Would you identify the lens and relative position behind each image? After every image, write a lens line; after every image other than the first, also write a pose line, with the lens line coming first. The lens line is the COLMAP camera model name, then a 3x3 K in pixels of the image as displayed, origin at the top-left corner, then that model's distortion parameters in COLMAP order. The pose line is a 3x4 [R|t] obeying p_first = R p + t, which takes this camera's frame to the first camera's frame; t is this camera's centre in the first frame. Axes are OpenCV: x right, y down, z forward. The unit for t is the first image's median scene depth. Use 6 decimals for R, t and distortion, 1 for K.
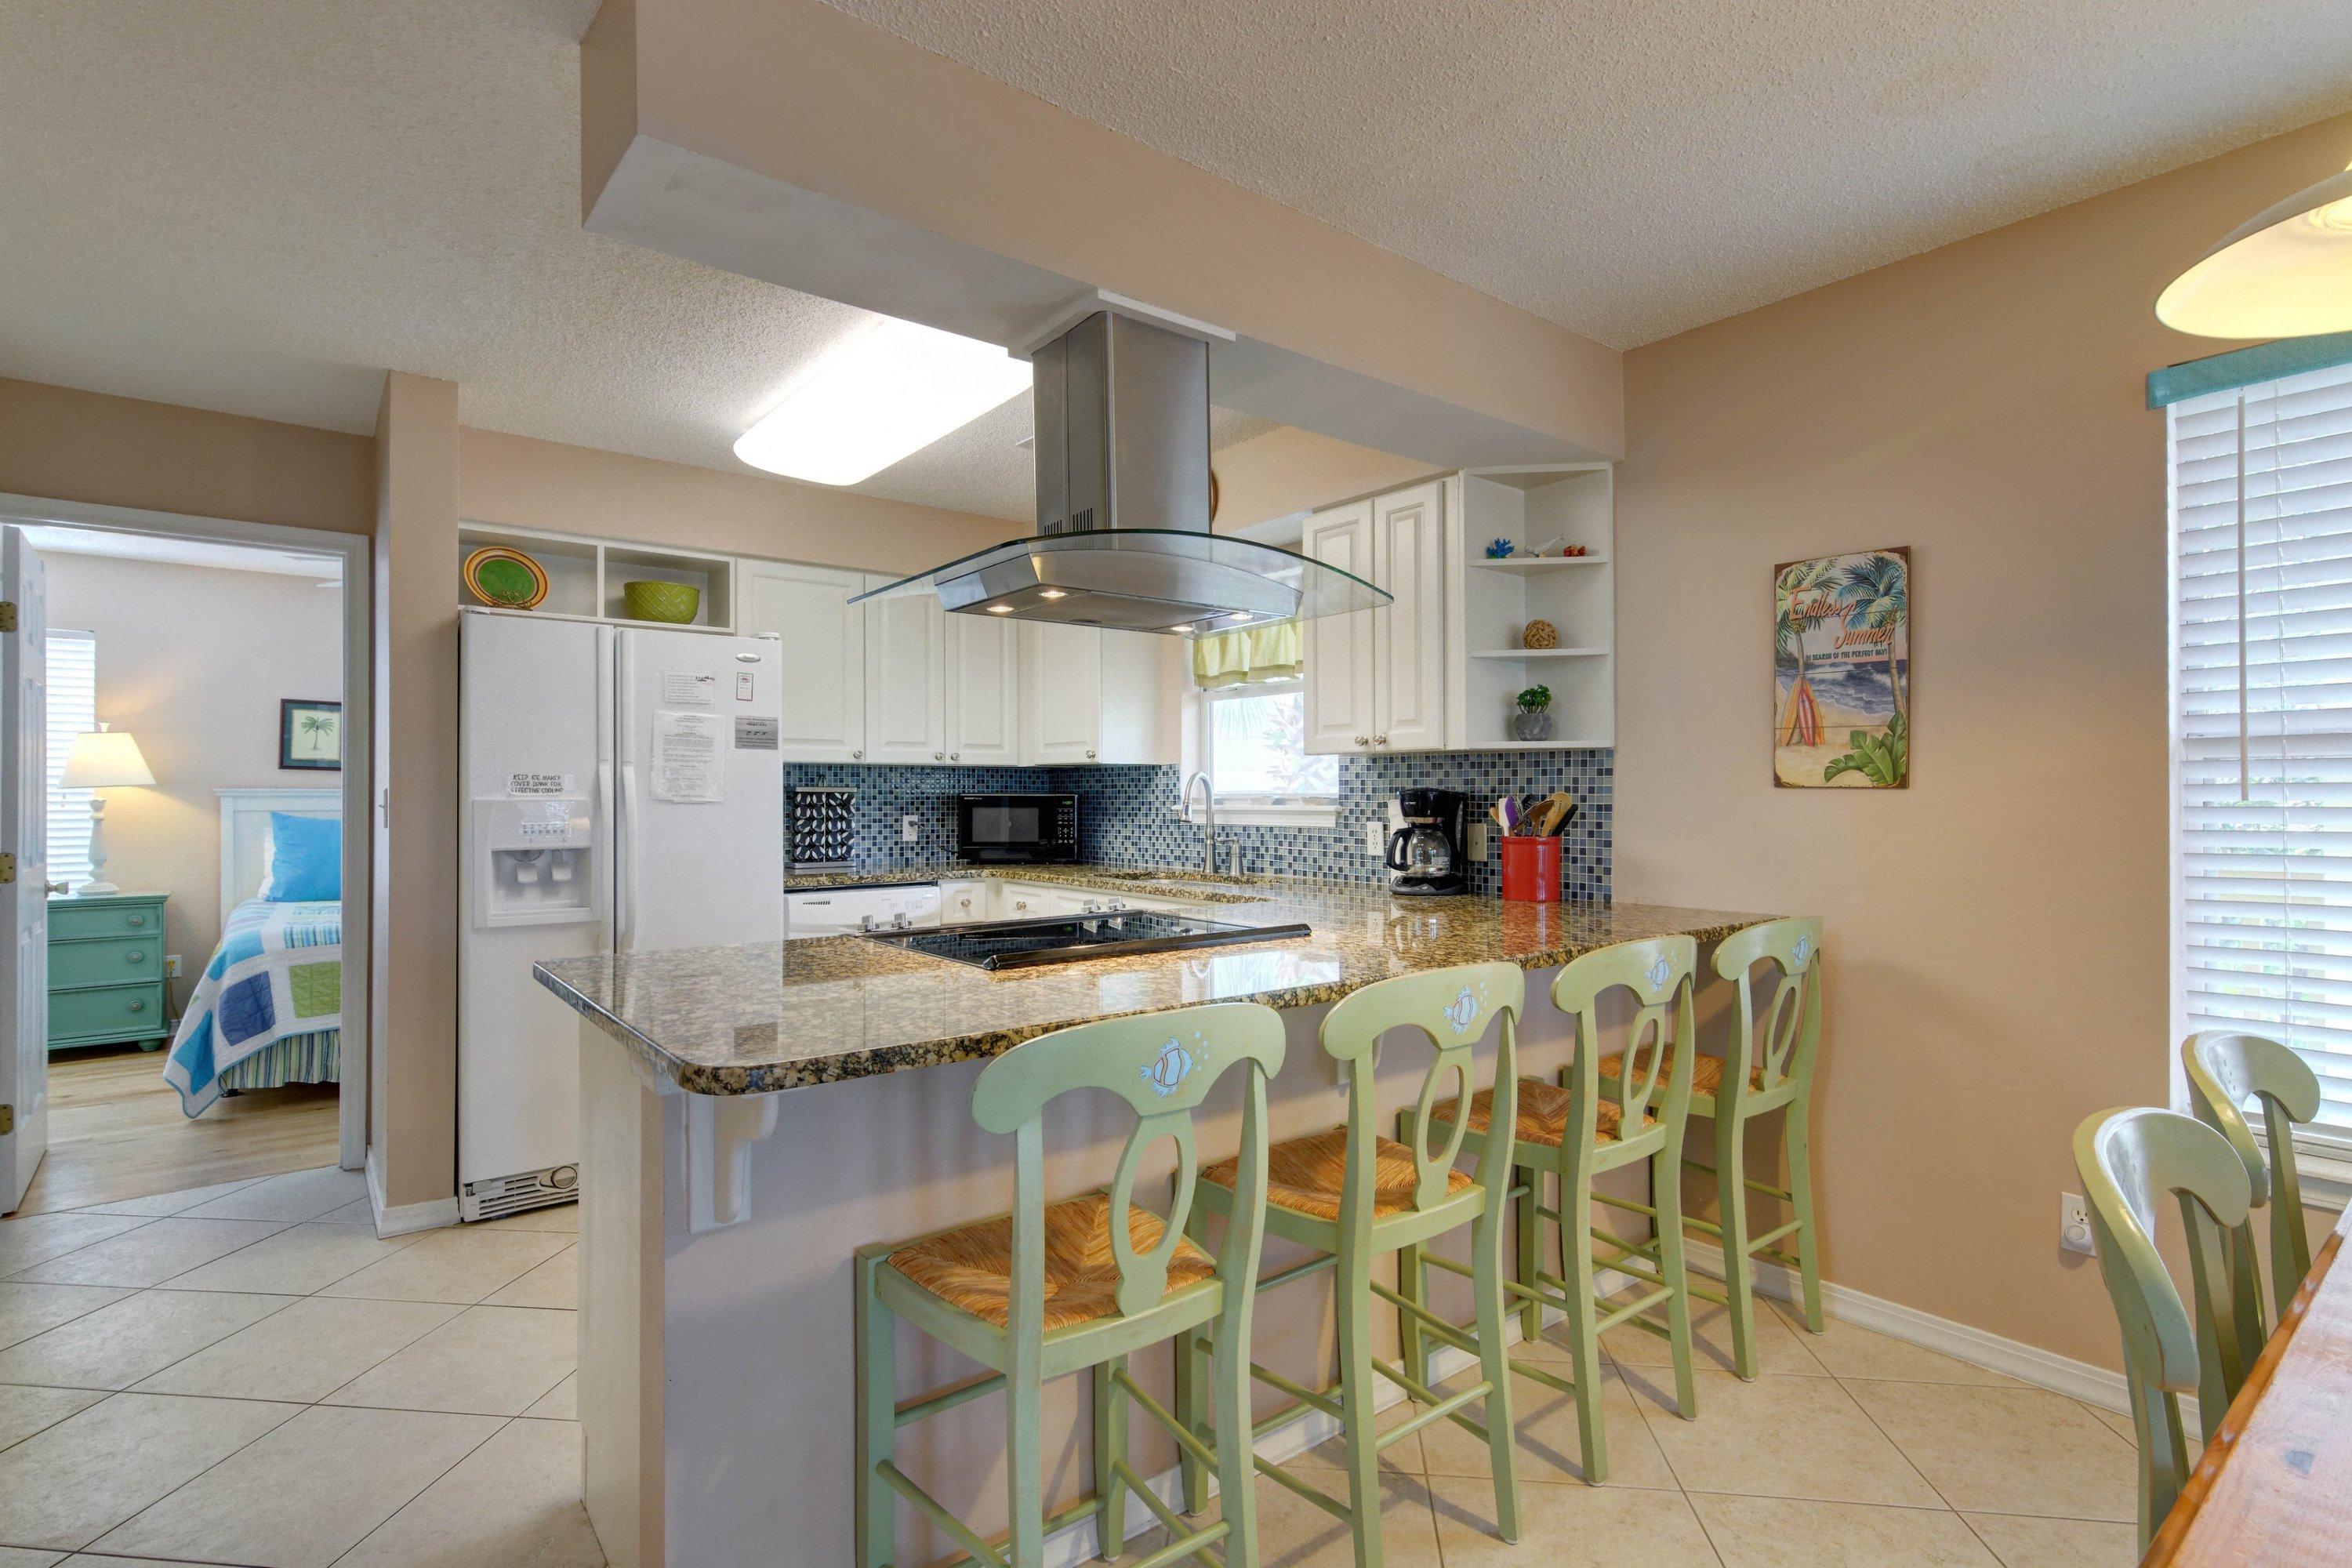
lens RADIAL K [[1117.7, 0, 1178.5], [0, 1117.7, 791.6], [0, 0, 1]] dist [0.004261, 0.000560]
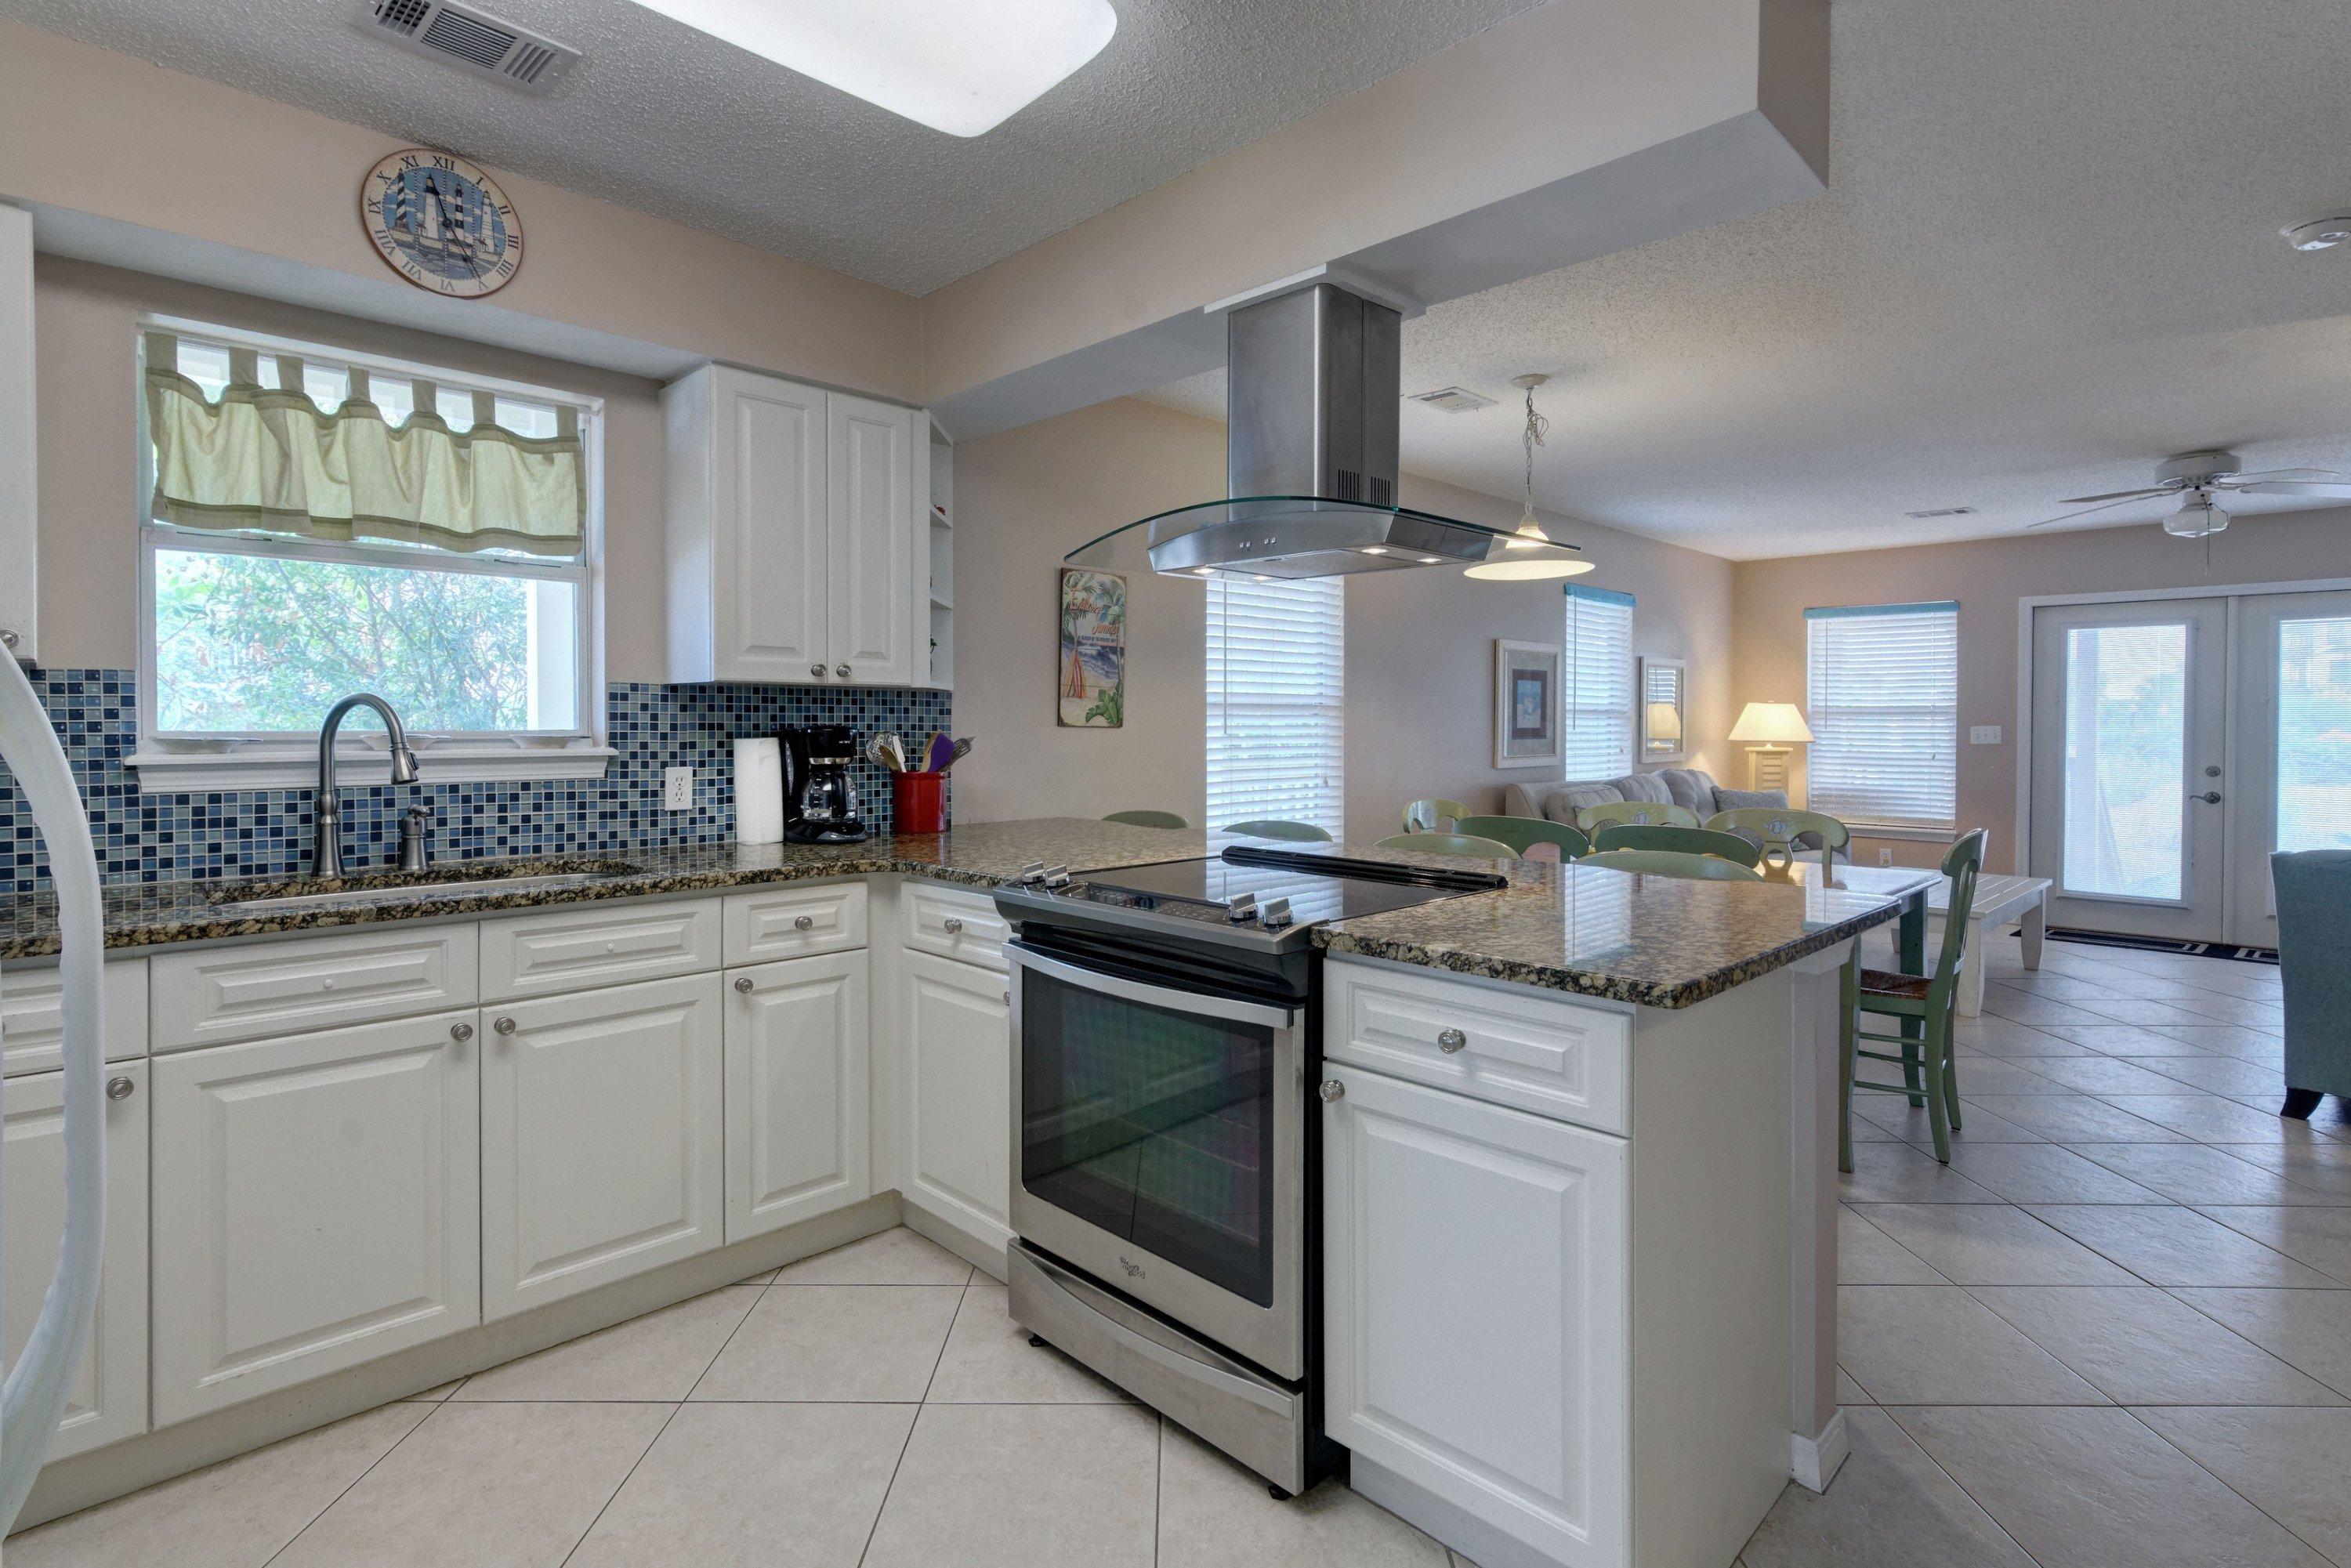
lens RADIAL K [[1140.6, 0, 1174.7], [0, 1140.6, 737.4], [0, 0, 1]] dist [0.004592, 0.000146]
pose [[-0.107960, -0.011661, 0.994087, -0.614738], [-0.005869, 0.999921, 0.011092, -0.004560], [-0.994138, -0.004637, -0.108020, 0.688639]]
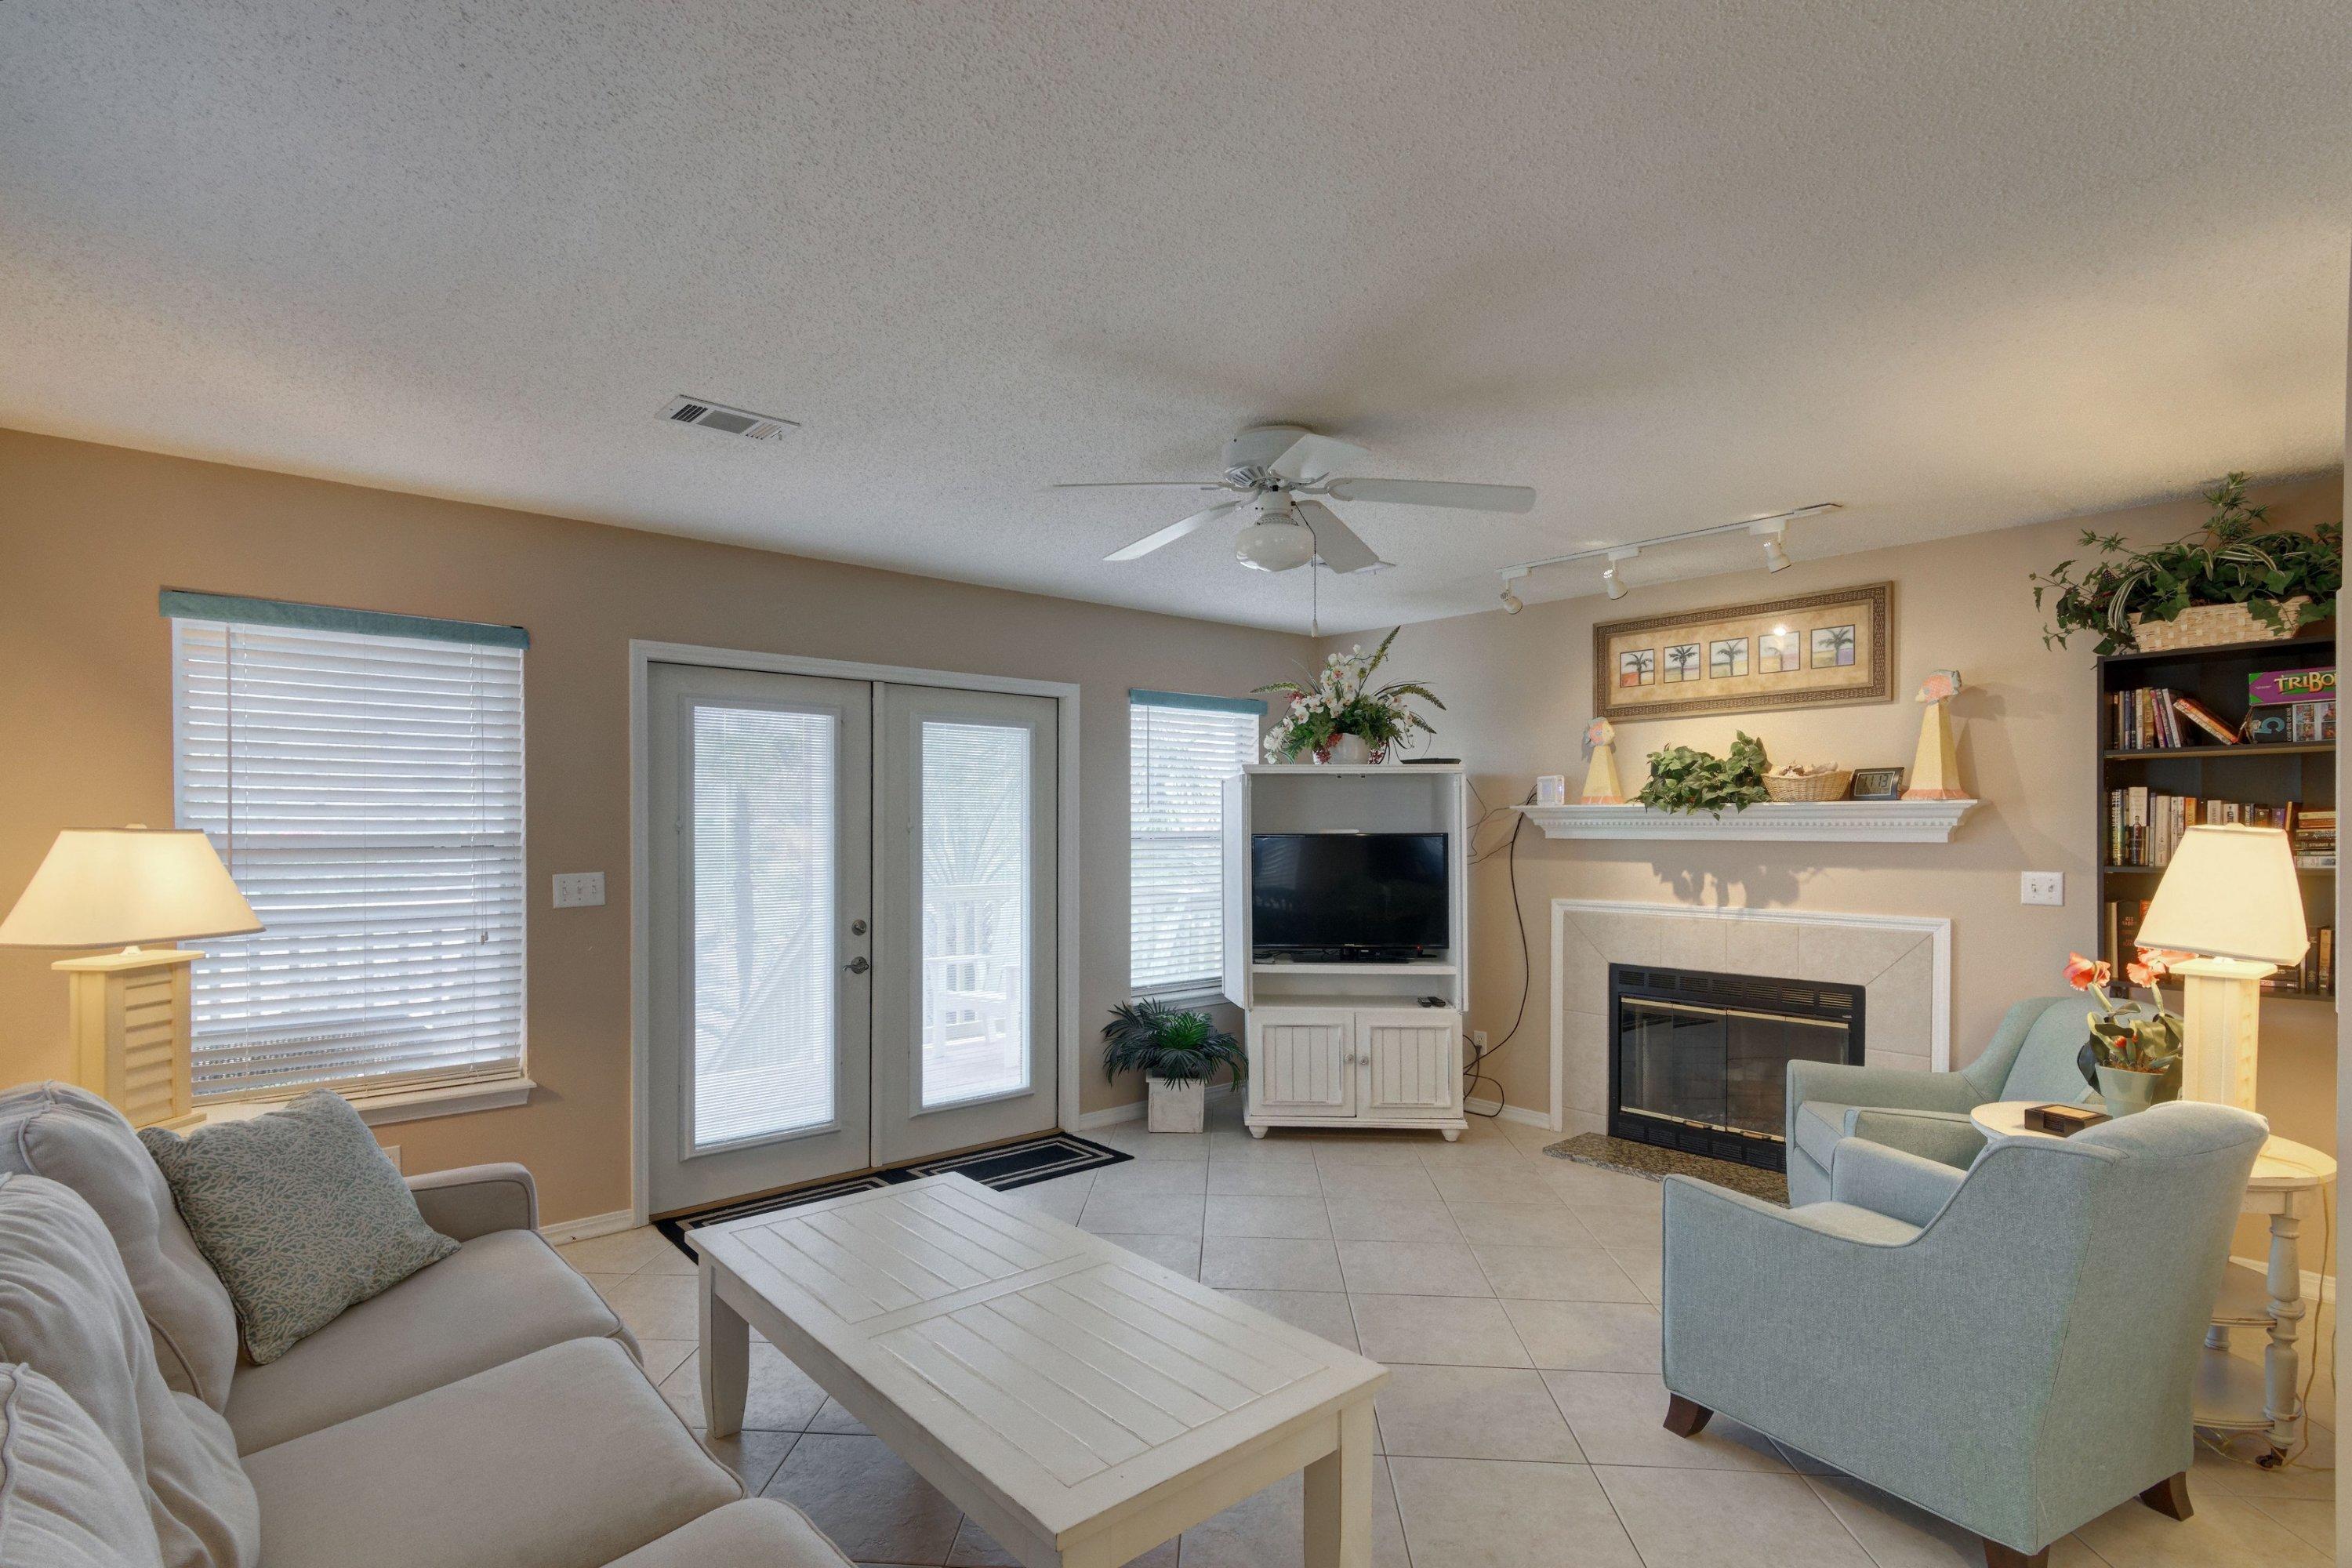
lens RADIAL K [[1158.3, 0, 1163.6], [0, 1158.3, 832.6], [0, 0, 1]] dist [-0.001870, -0.000472]
pose [[-0.999170, -0.000921, -0.040735, 0.590798], [-0.001267, 0.999963, 0.008482, -0.052530], [0.040725, 0.008526, -0.999134, 0.209913]]
